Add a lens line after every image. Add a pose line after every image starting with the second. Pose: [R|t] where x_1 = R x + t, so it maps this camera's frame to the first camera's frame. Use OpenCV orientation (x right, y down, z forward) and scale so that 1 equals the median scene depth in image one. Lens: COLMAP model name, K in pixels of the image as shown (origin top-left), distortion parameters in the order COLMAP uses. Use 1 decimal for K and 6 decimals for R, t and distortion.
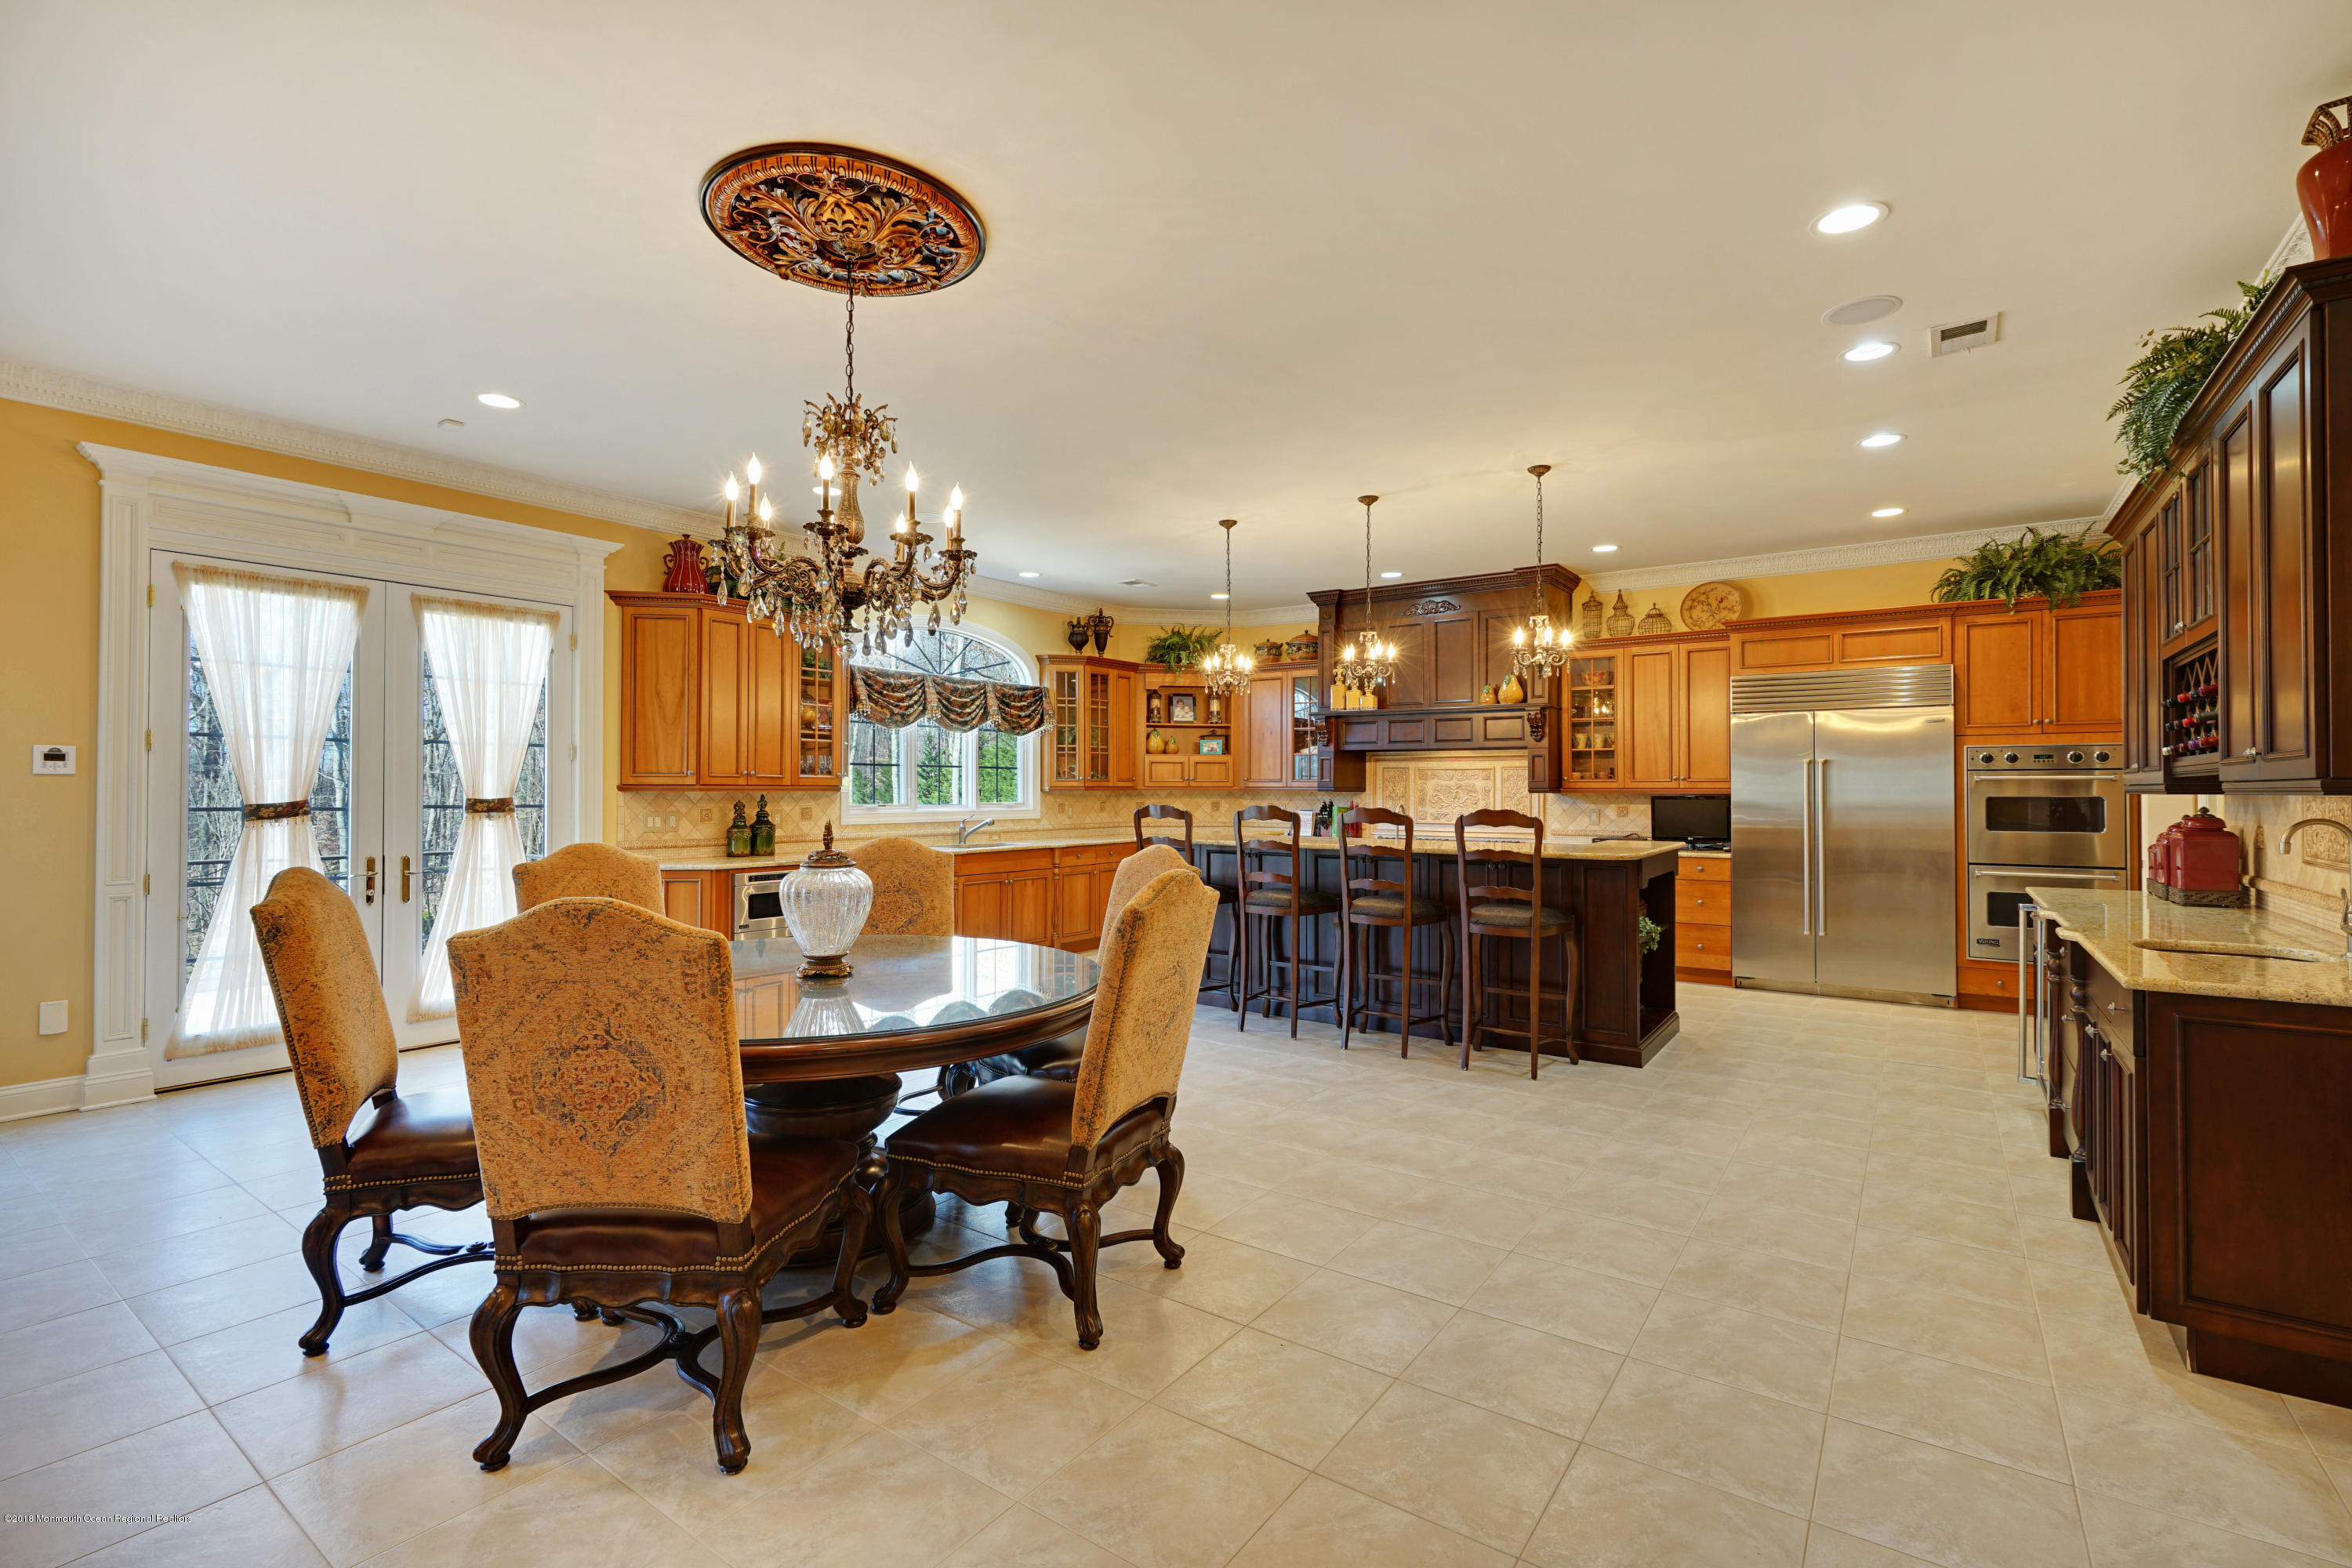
lens RADIAL K [[1048.7, 0, 1176.0], [0, 1048.7, 784.0], [0, 0, 1]] dist [-0.003421, -0.000159]
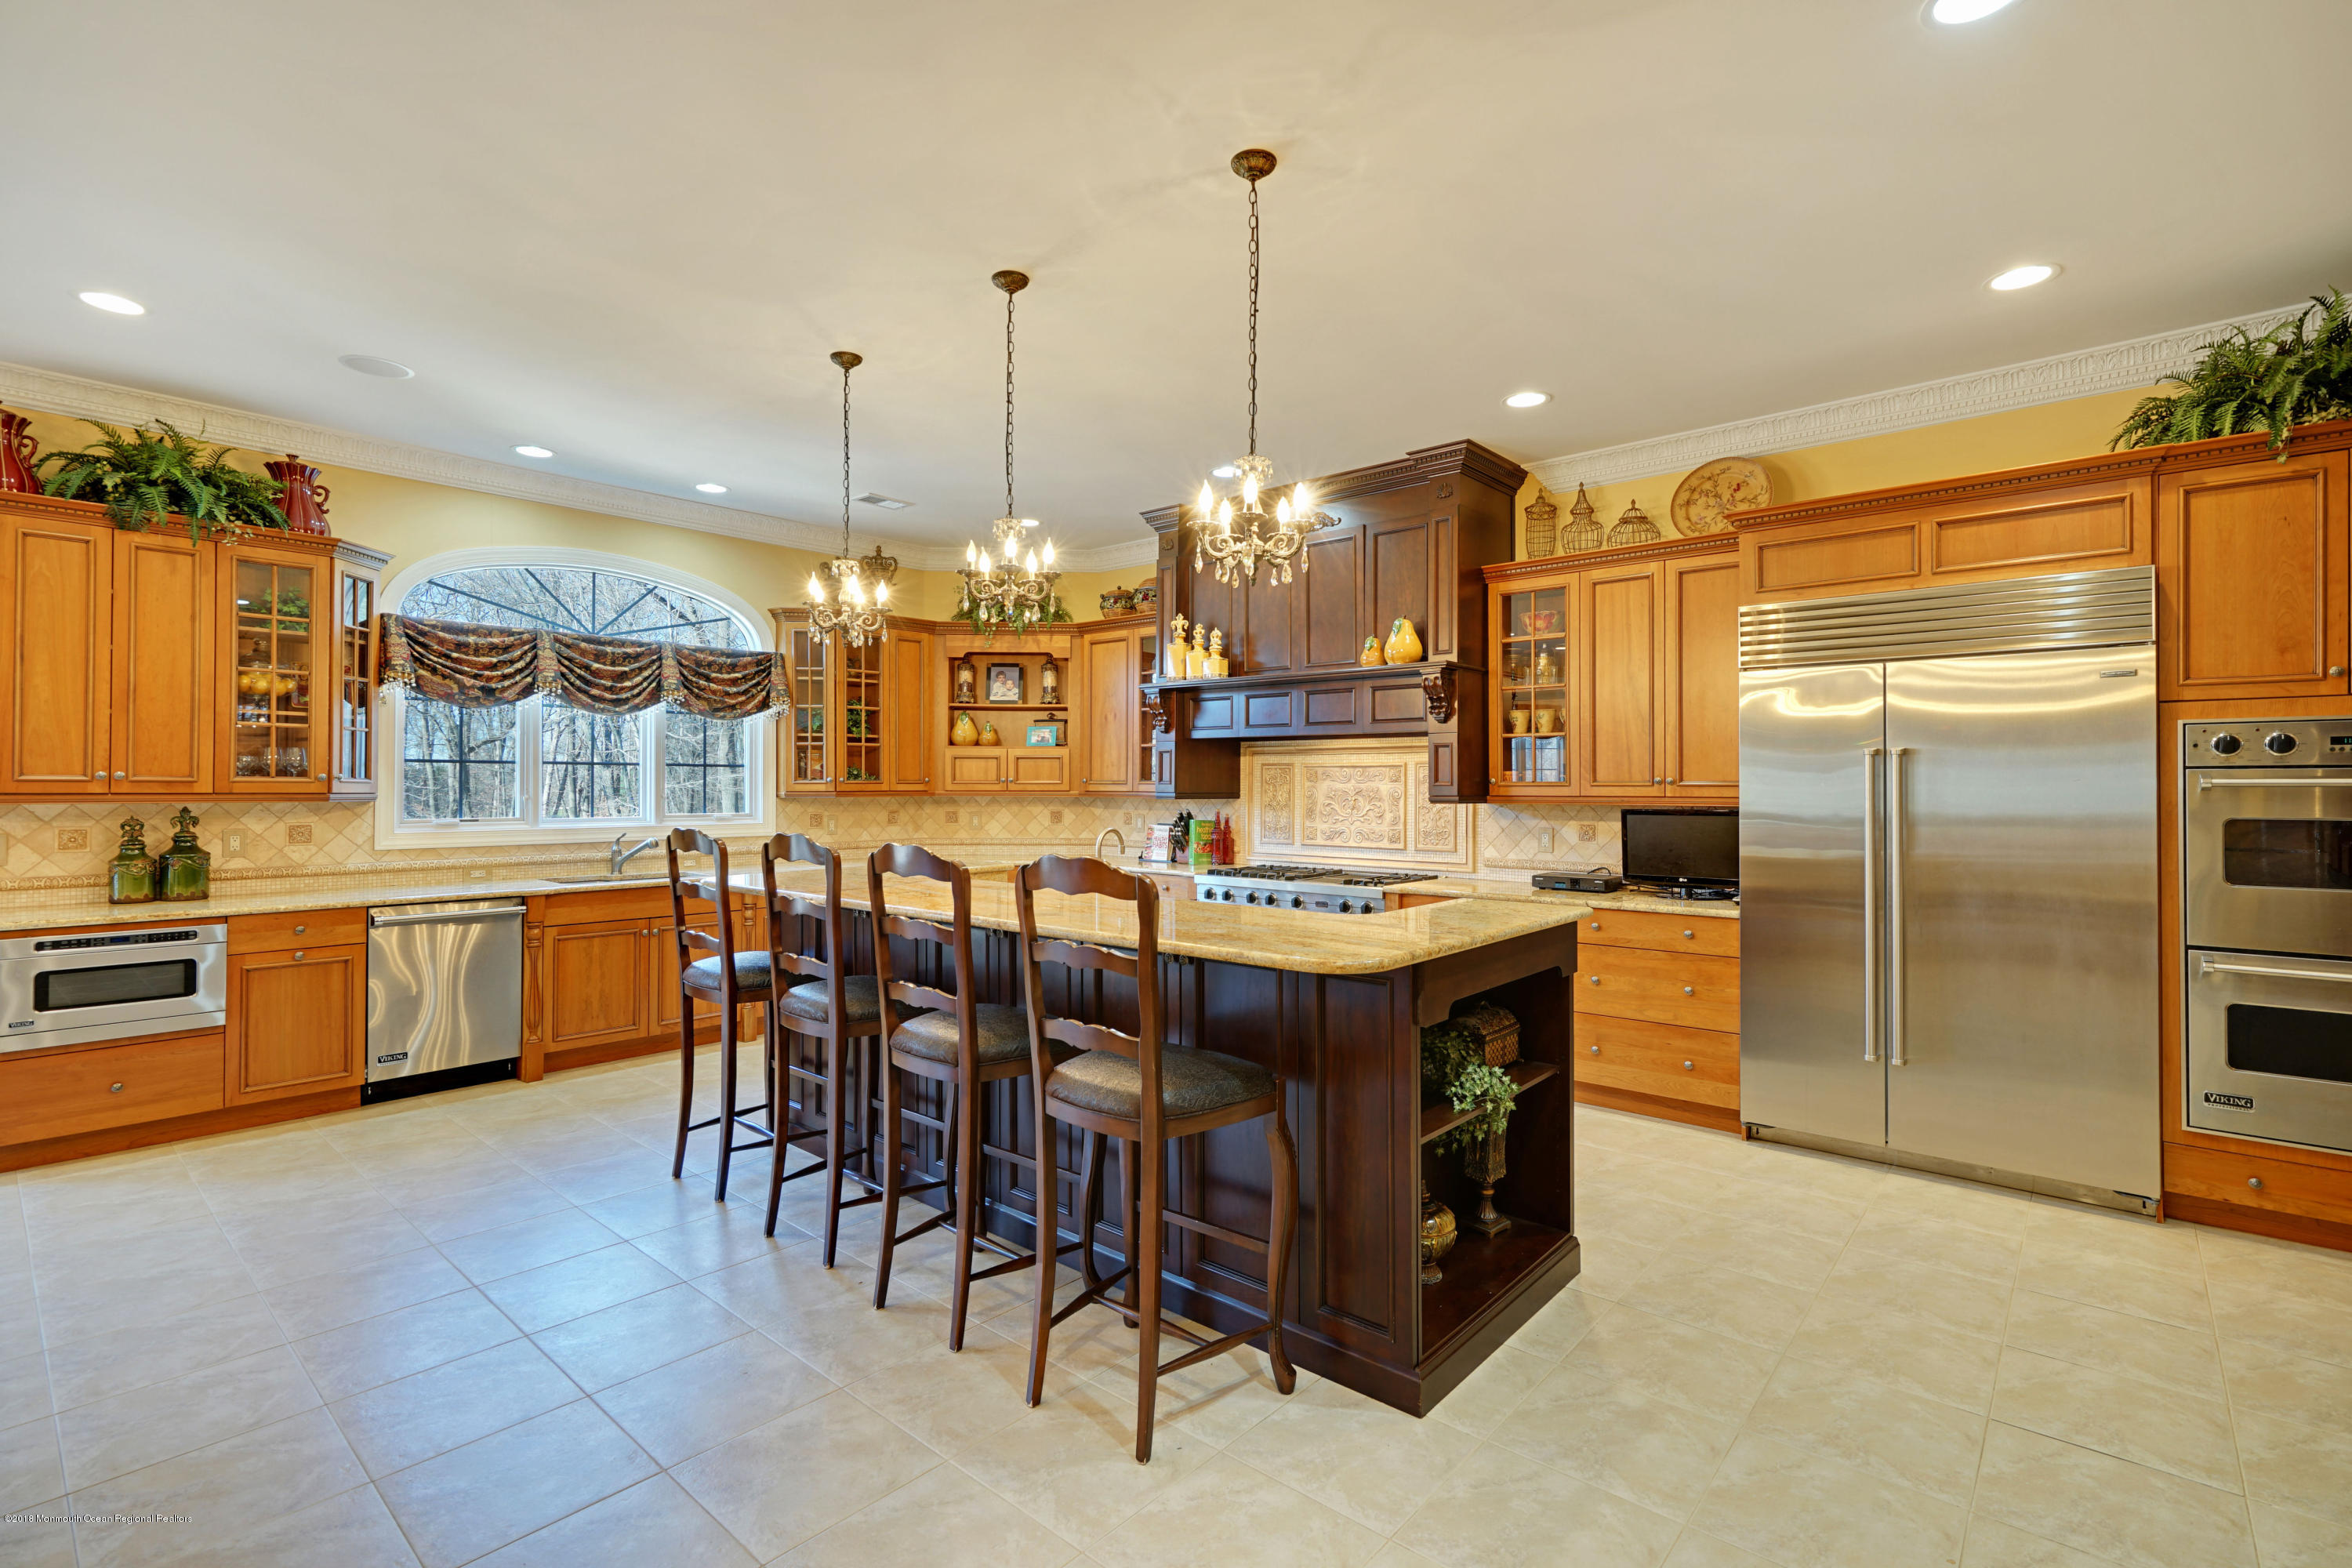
lens RADIAL K [[1070.3, 0, 1176.0], [0, 1070.3, 784.0], [0, 0, 1]] dist [-0.000459, 0.000789]
pose [[0.995180, -0.000088, -0.098061, 0.277792], [0.000408, 0.999995, 0.003247, -0.006140], [0.098060, -0.003272, 0.995175, 0.378157]]
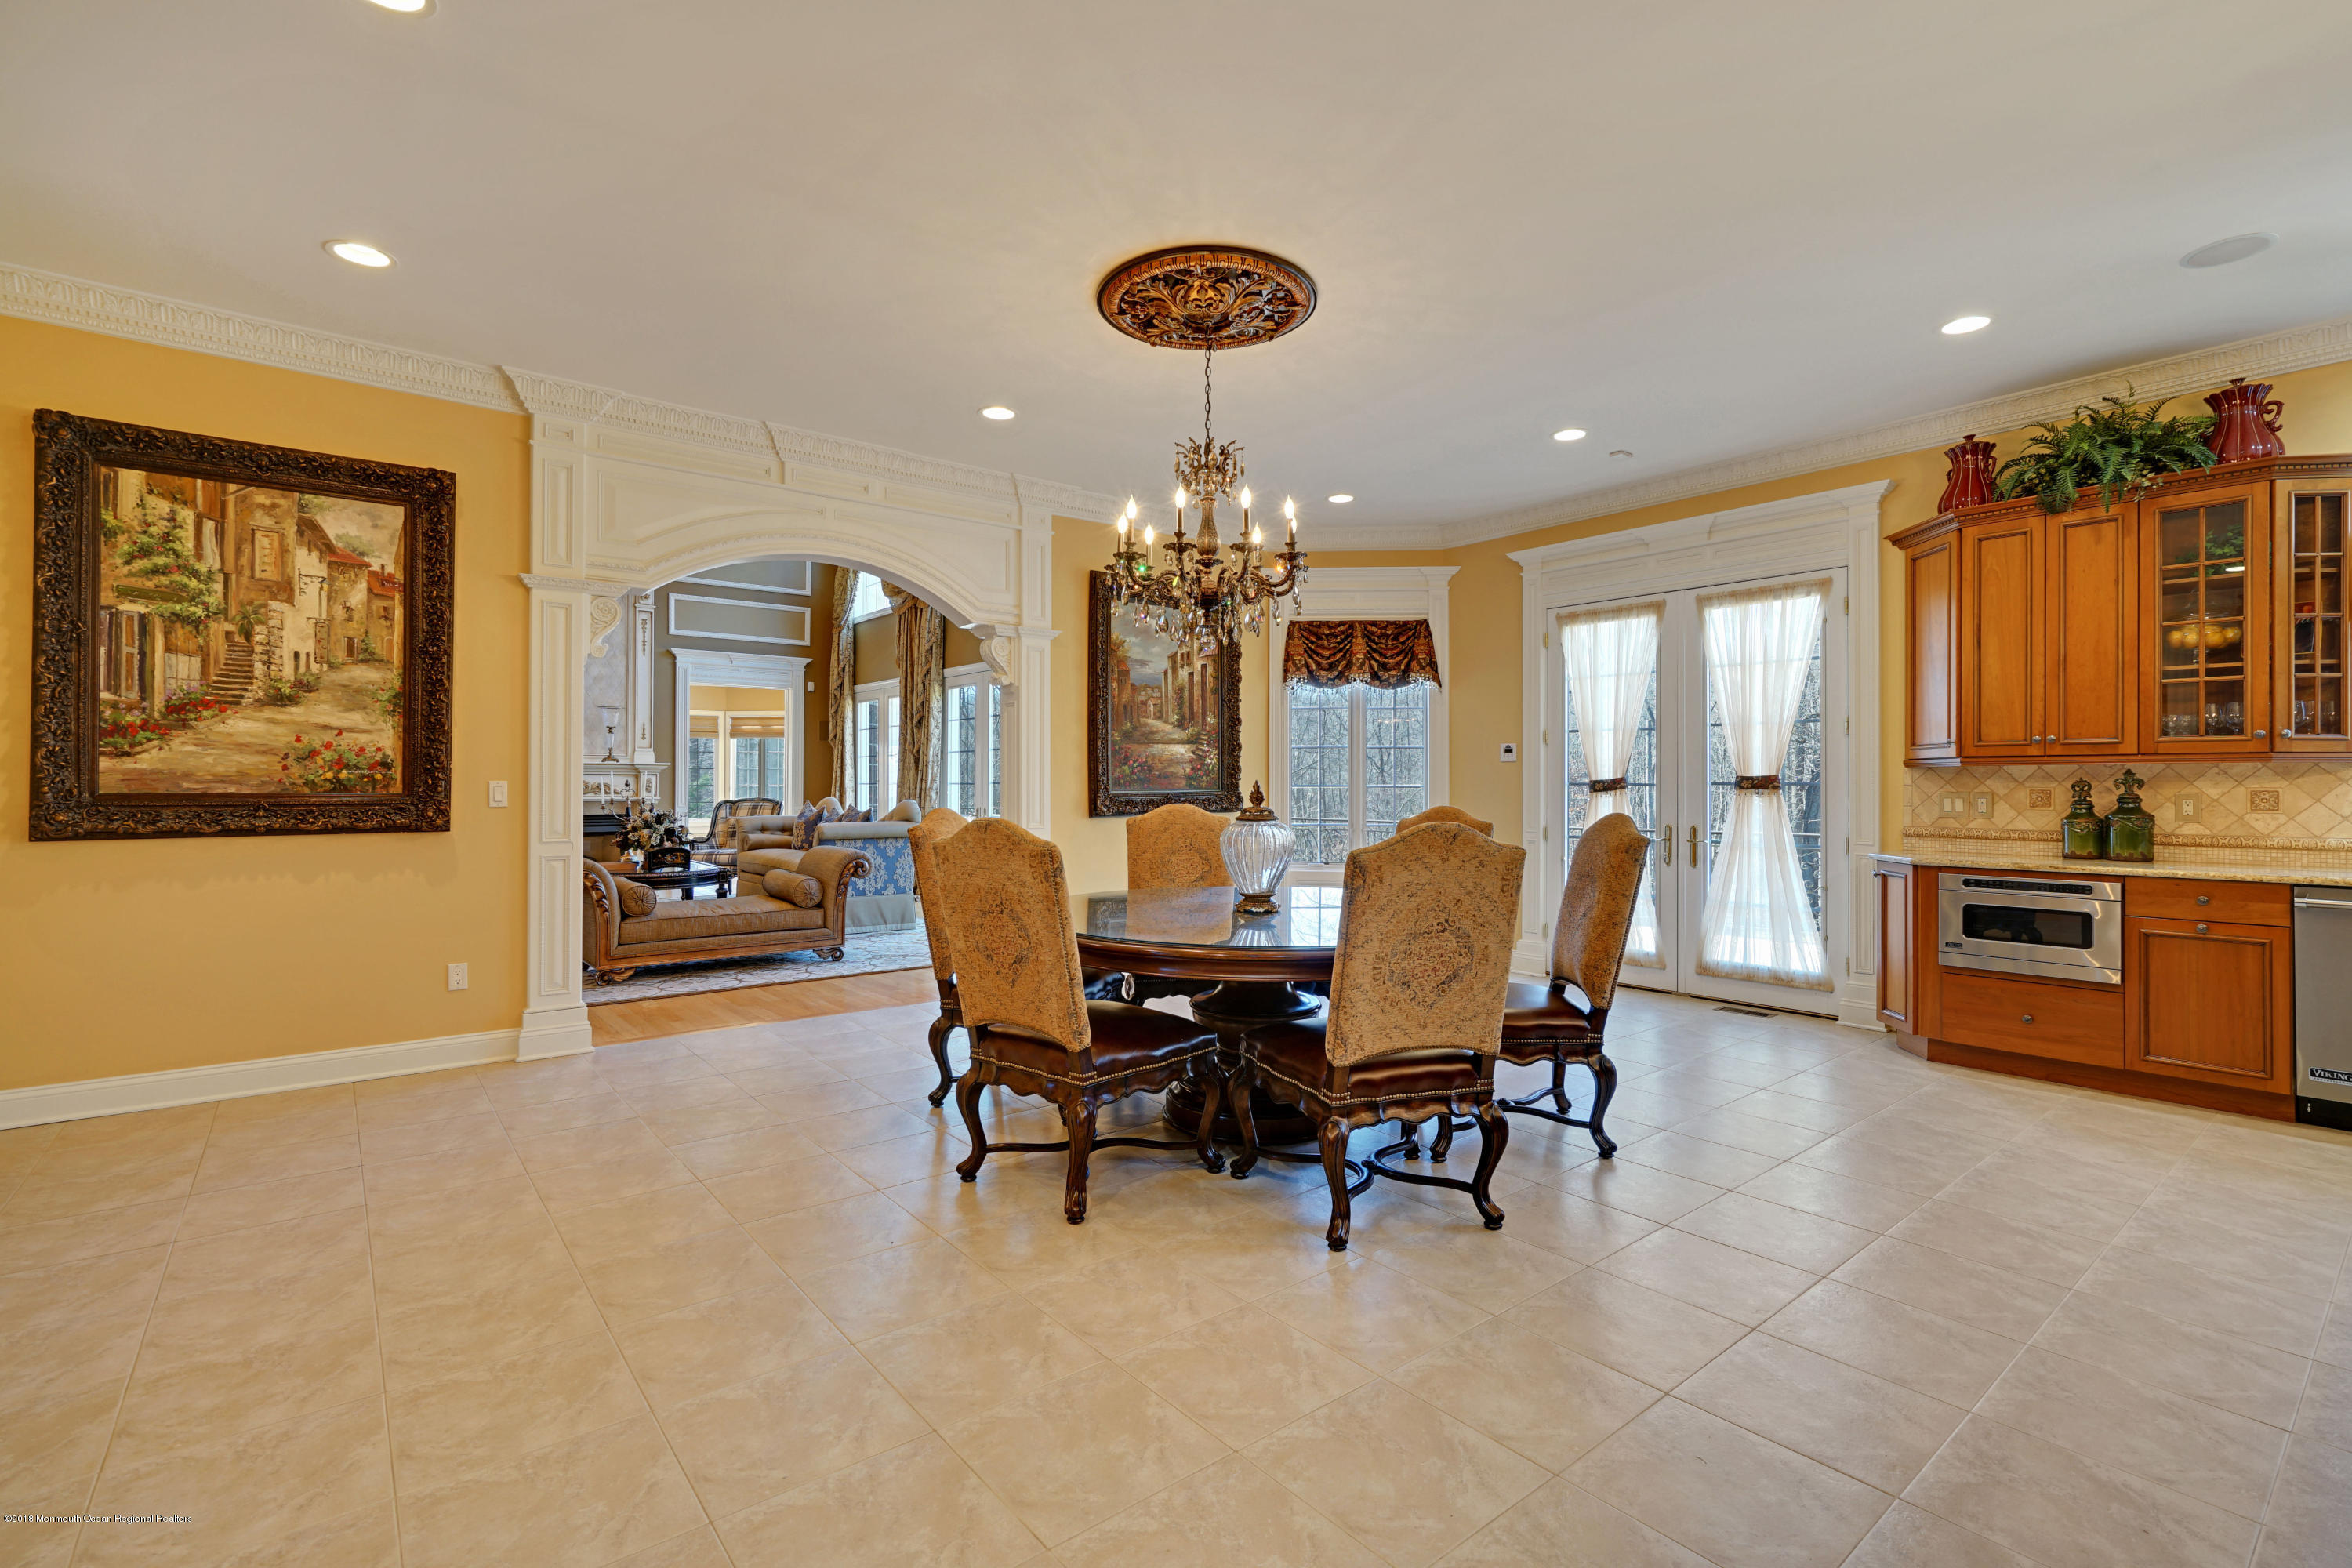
lens RADIAL K [[1060.5, 0, 1176.0], [0, 1060.5, 784.0], [0, 0, 1]] dist [-0.002644, -0.000060]
pose [[-0.266842, -0.004170, -0.963731, 0.397928], [0.003360, 0.999981, -0.005258, 0.020021], [0.963735, -0.004641, -0.266822, 0.573044]]
